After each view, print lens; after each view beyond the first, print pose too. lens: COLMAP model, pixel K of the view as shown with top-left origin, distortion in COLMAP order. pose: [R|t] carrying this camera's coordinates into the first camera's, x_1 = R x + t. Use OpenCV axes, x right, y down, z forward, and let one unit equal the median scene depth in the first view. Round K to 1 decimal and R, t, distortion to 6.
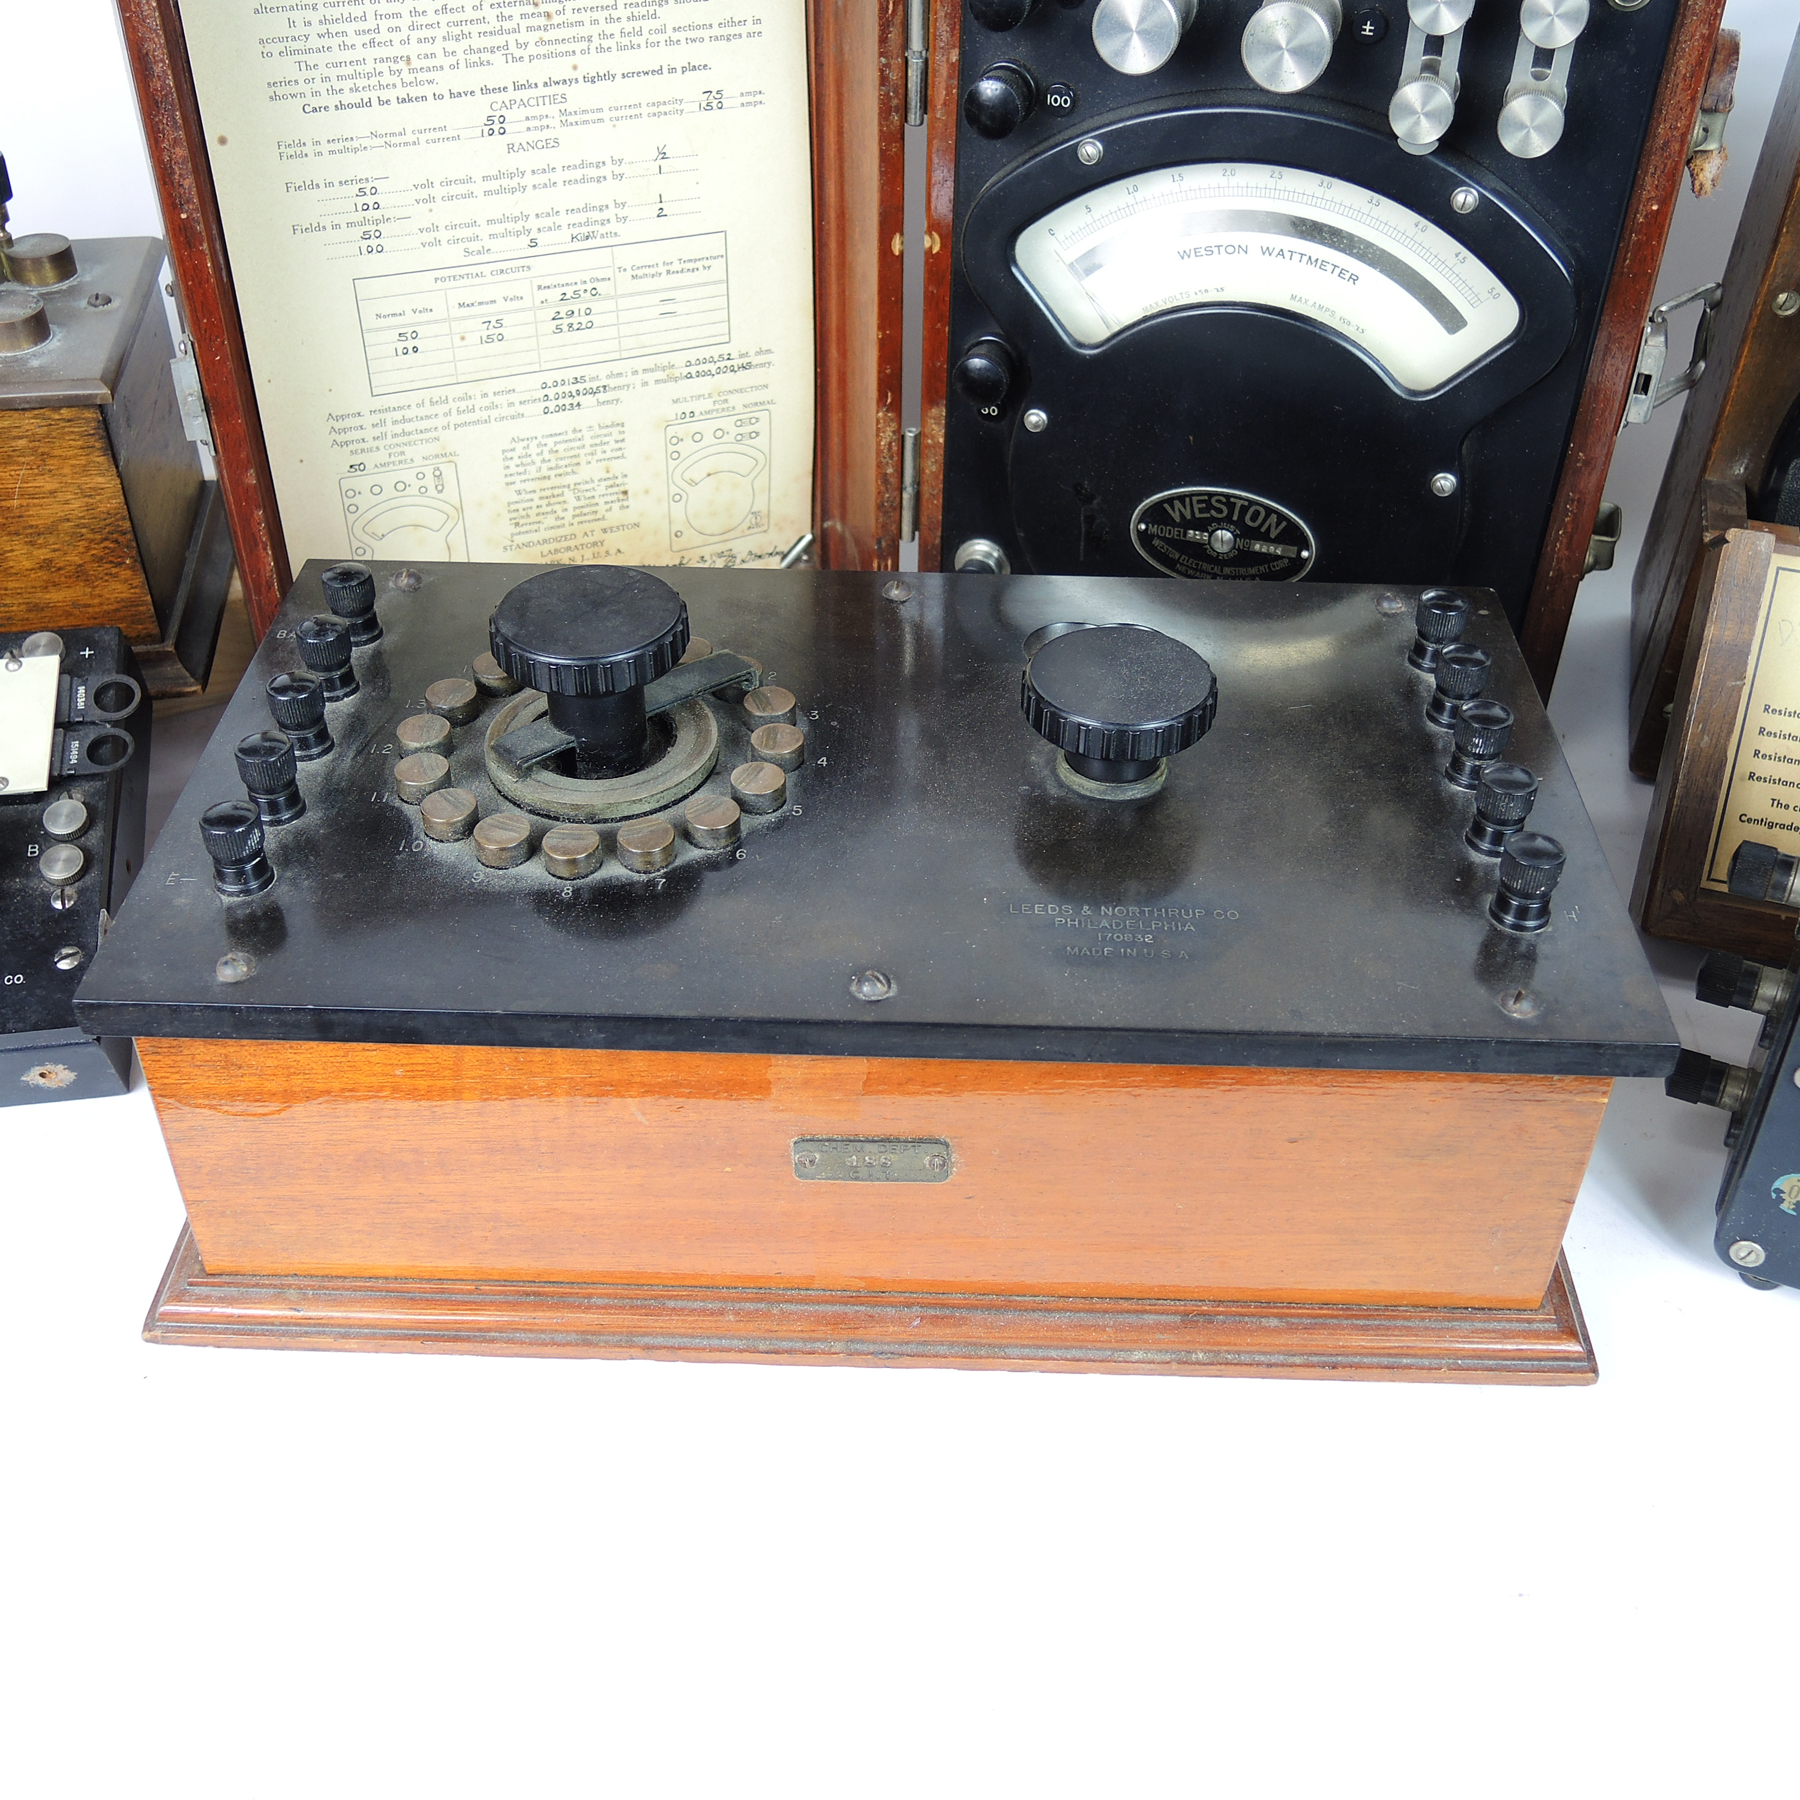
lens RADIAL K [[2004.0, 0, 897.1], [0, 2004.0, 915.1], [0, 0, 1]] dist [-0.027300, 0.000000]
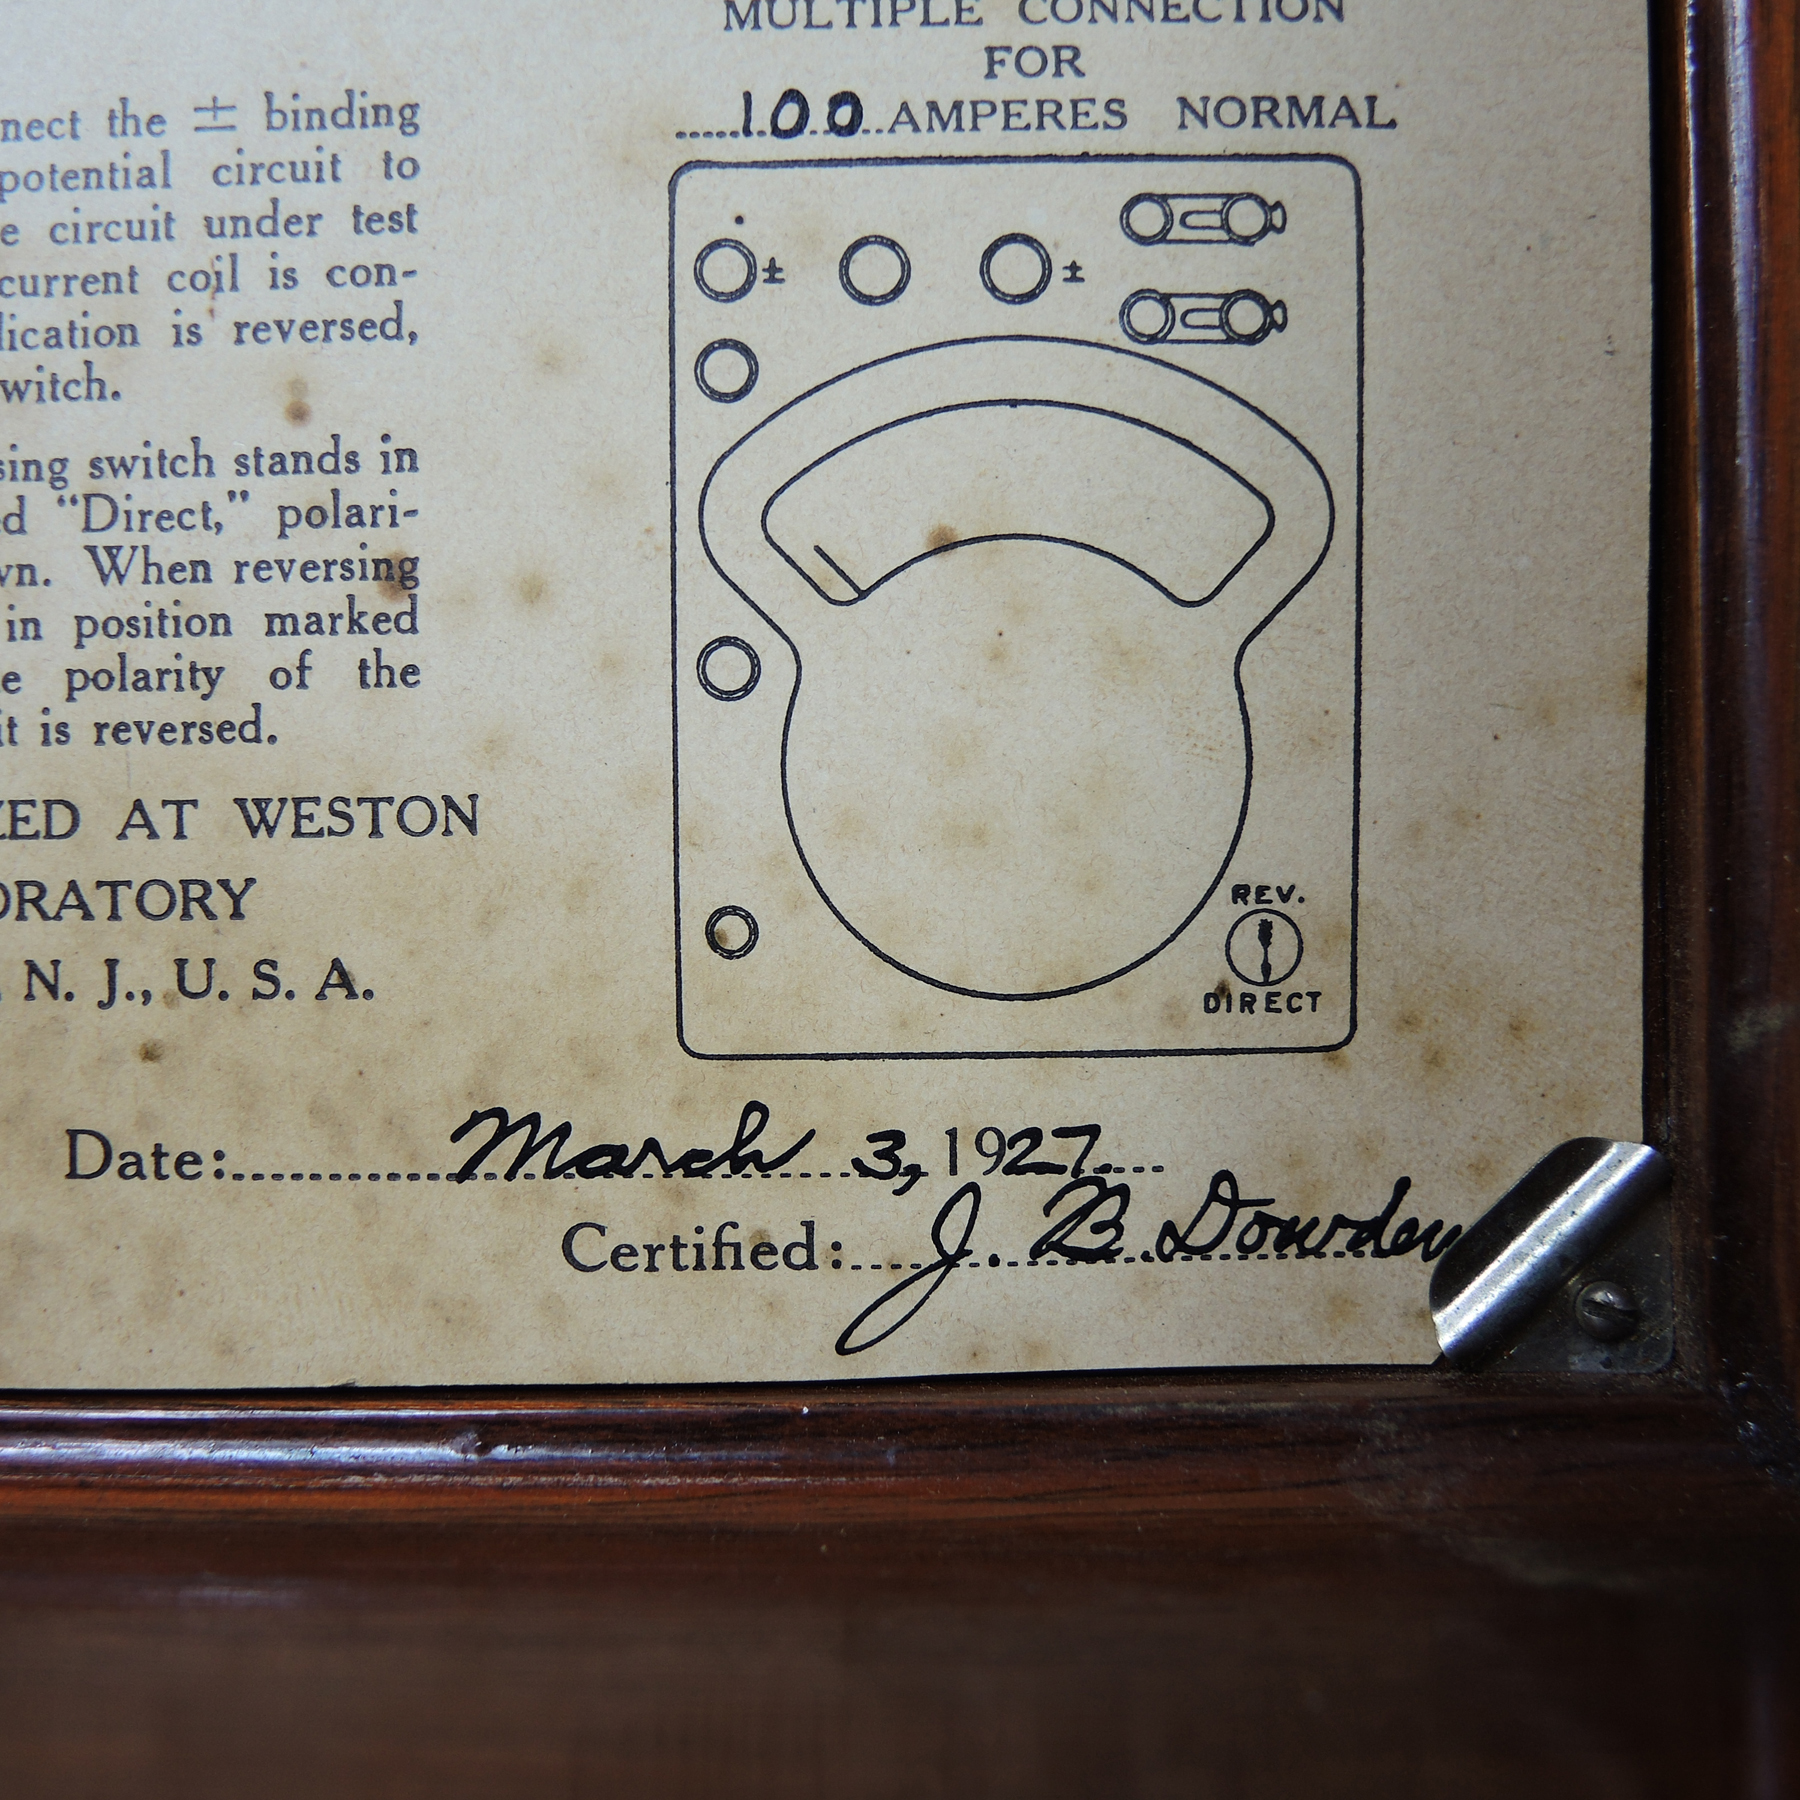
lens RADIAL K [[2004.0, 0, 903.0], [0, 2004.0, 906.7], [0, 0, 1]] dist [-0.027300, 0.000000]
pose [[0.909503, -0.032155, -0.414452, -0.032804], [-0.246459, 0.761168, -0.599901, -0.104166], [0.334757, 0.647757, 0.684360, 0.923799]]
